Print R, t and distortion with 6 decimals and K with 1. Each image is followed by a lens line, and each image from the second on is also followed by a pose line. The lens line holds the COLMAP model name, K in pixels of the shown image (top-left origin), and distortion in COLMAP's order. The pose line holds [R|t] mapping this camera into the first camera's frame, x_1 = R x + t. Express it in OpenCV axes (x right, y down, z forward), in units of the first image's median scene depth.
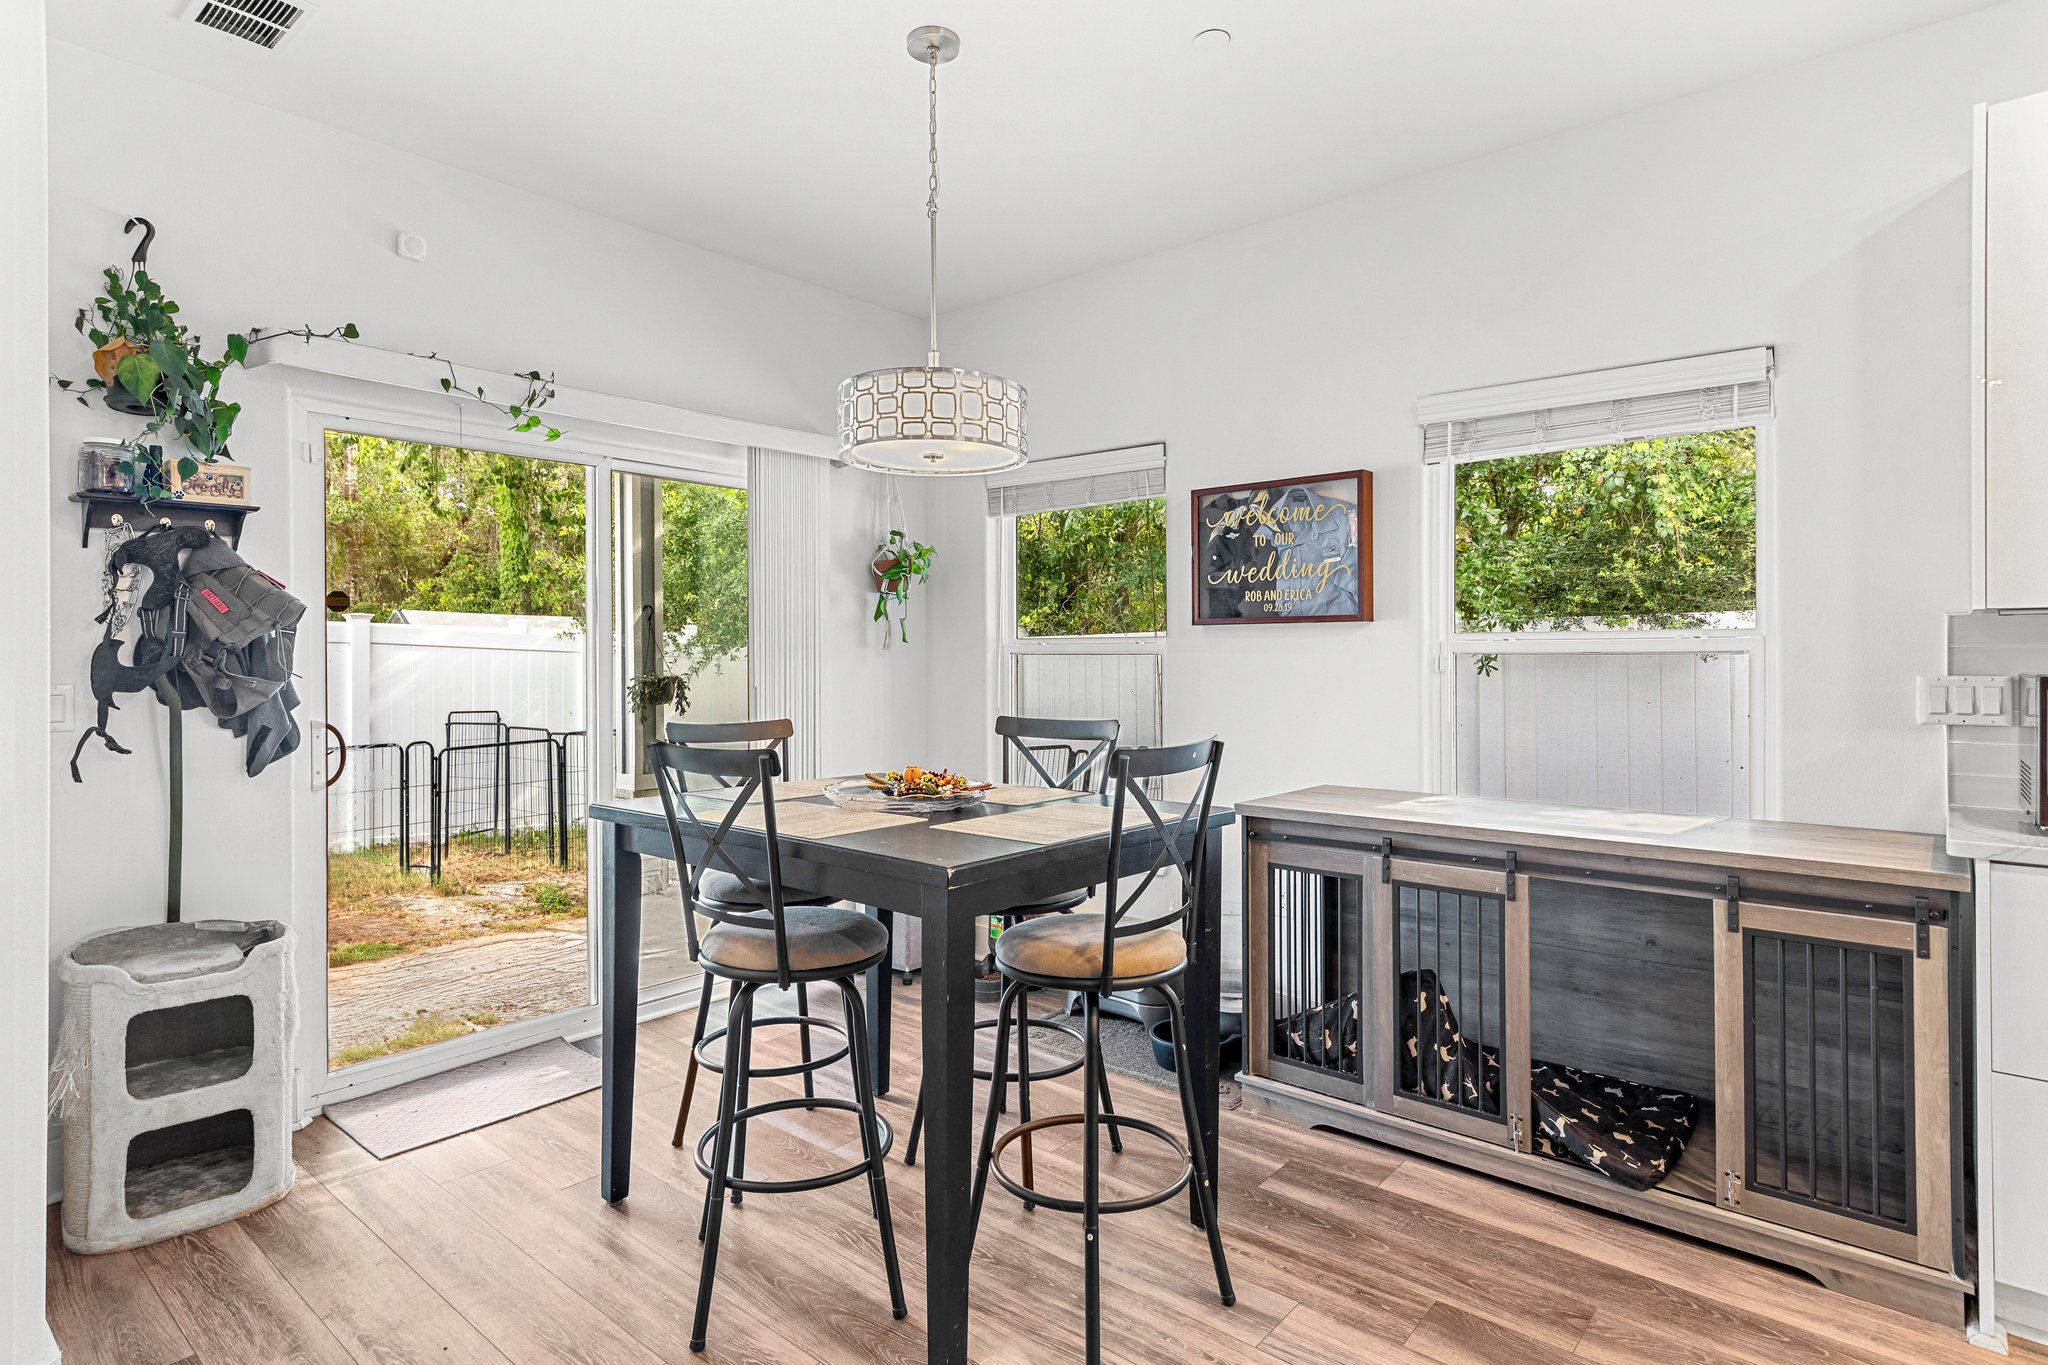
lens RADIAL K [[1065.9, 0, 1021.3], [0, 1065.9, 663.6], [0, 0, 1]] dist [0.005338, 0.000424]
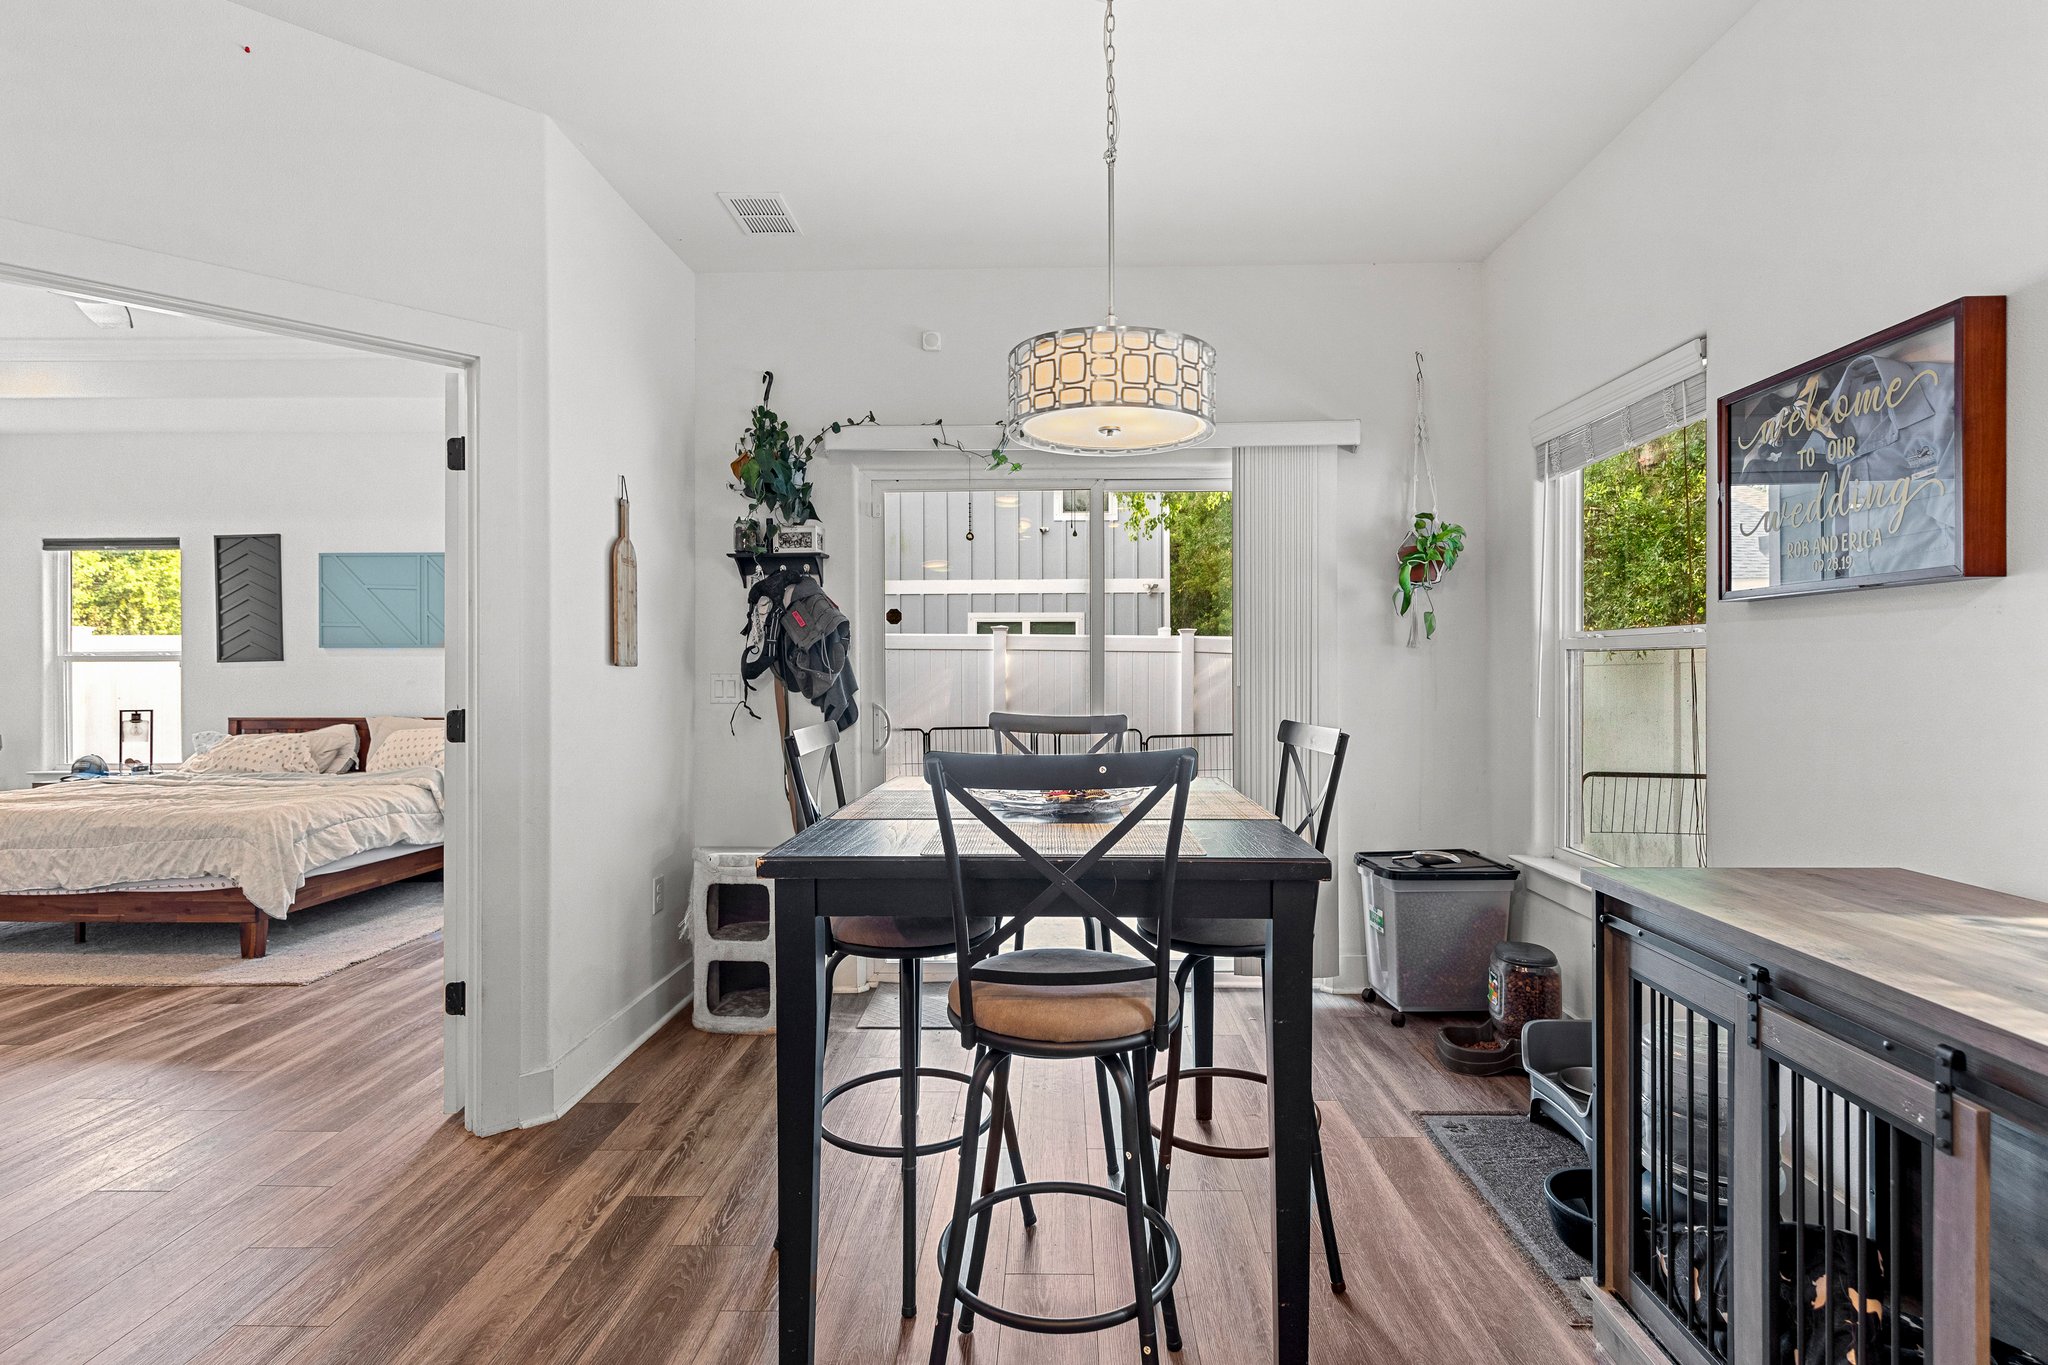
lens RADIAL K [[979.8, 0, 1047.7], [0, 979.8, 674.2], [0, 0, 1]] dist [0.002935, 0.001348]
pose [[0.639912, 0.004478, -0.768435, 0.483470], [-0.003716, 0.999989, 0.002732, 0.012287], [0.768439, 0.001107, 0.639922, 0.380977]]
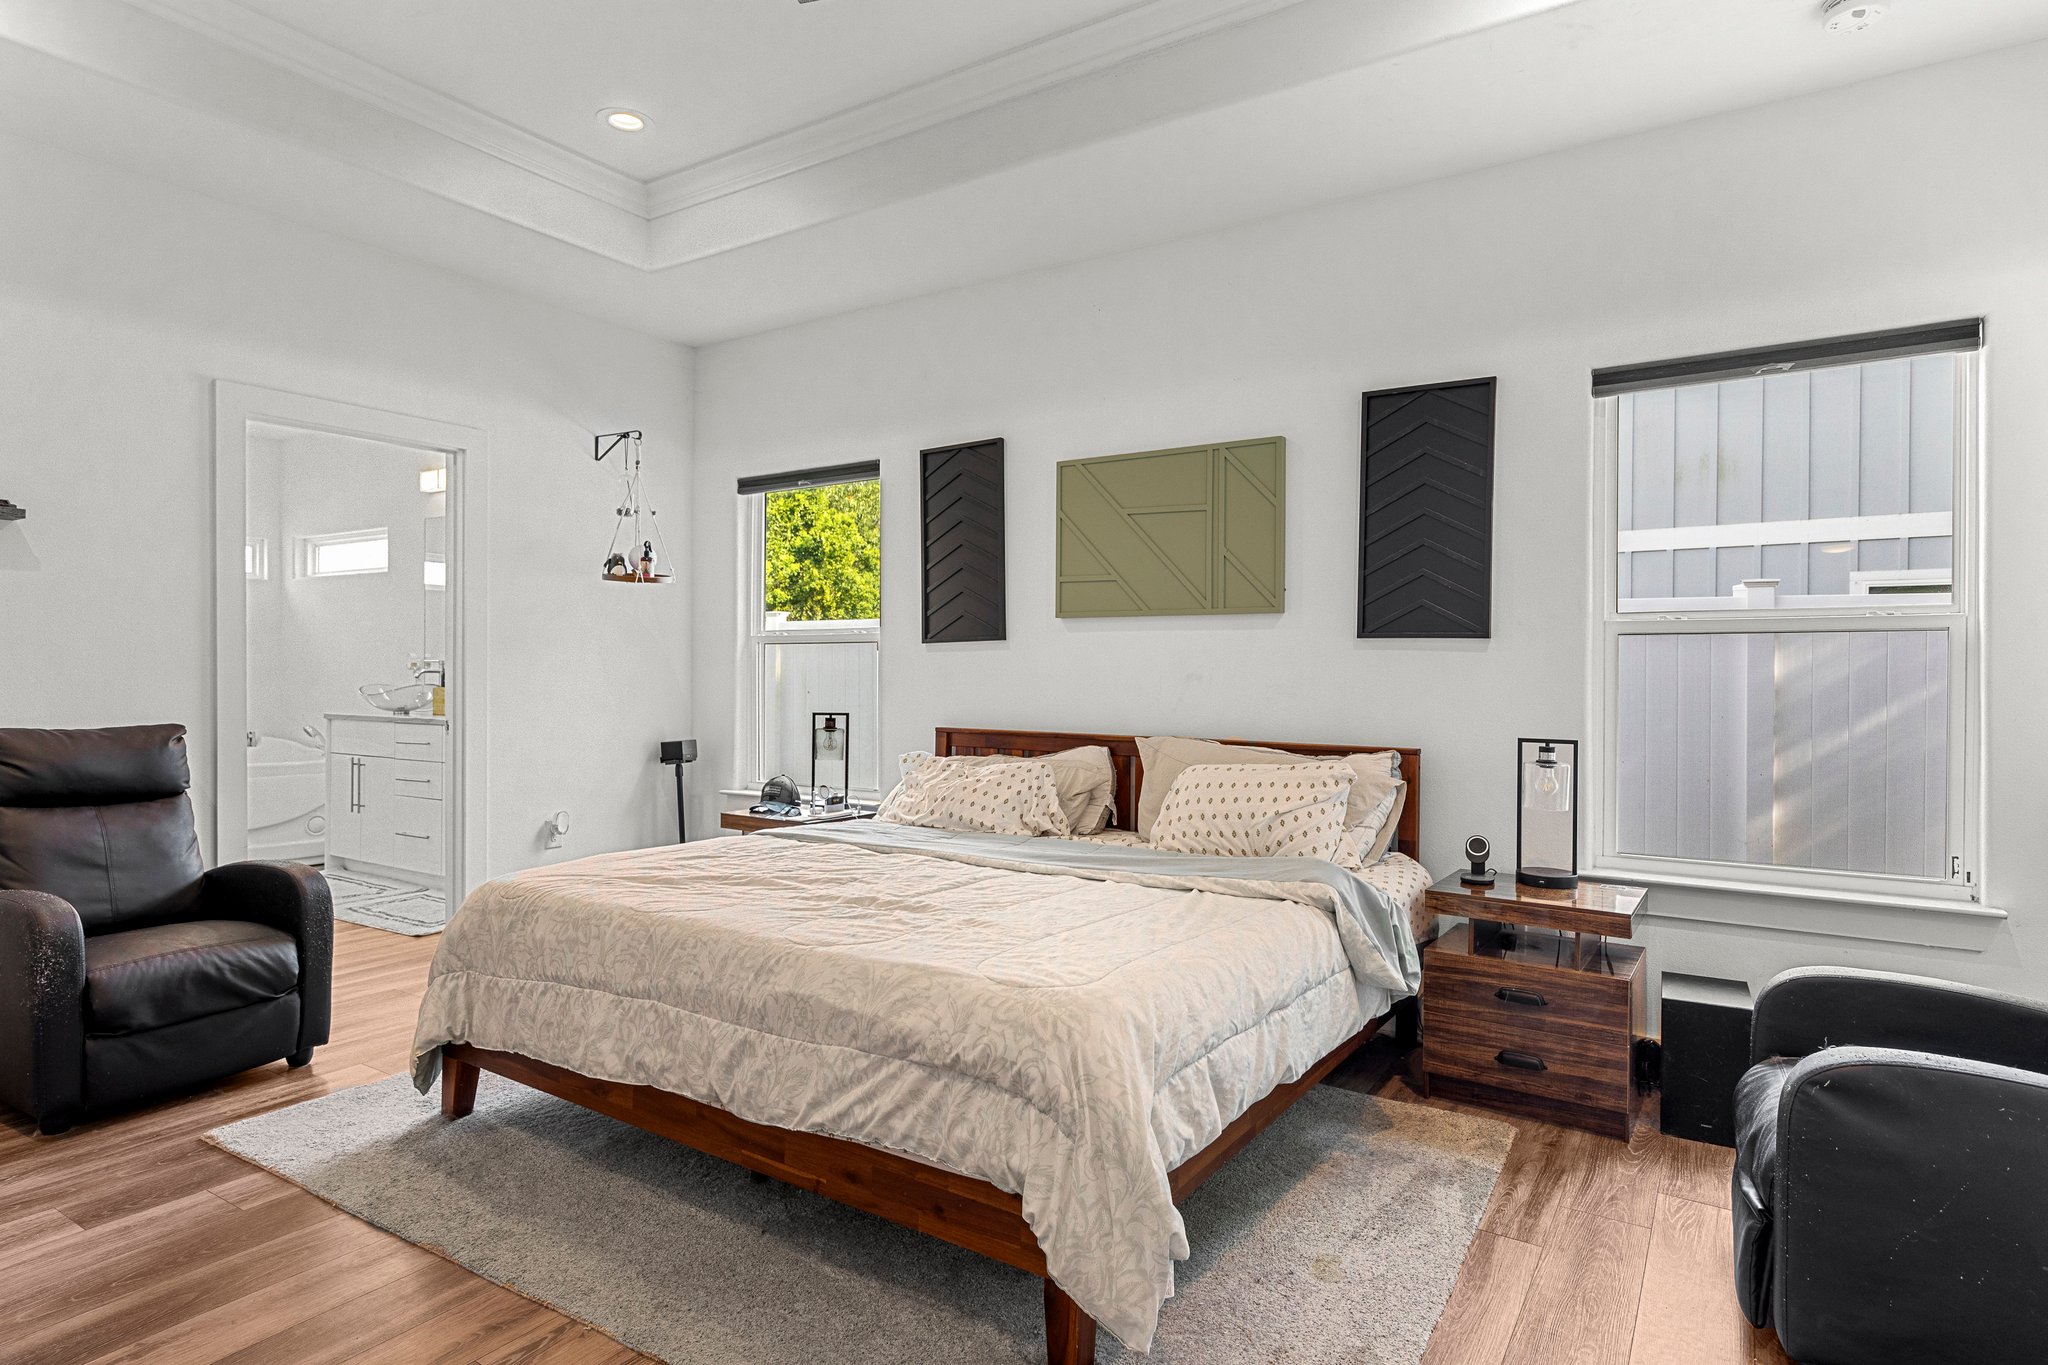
lens RADIAL K [[1122.1, 0, 1032.7], [0, 1122.1, 678.0], [0, 0, 1]] dist [0.007215, -0.001255]
pose [[0.137205, 0.011588, -0.990475, -0.747146], [-0.009476, 0.999901, 0.010386, 0.031370], [0.990497, 0.007960, 0.137301, 0.293547]]
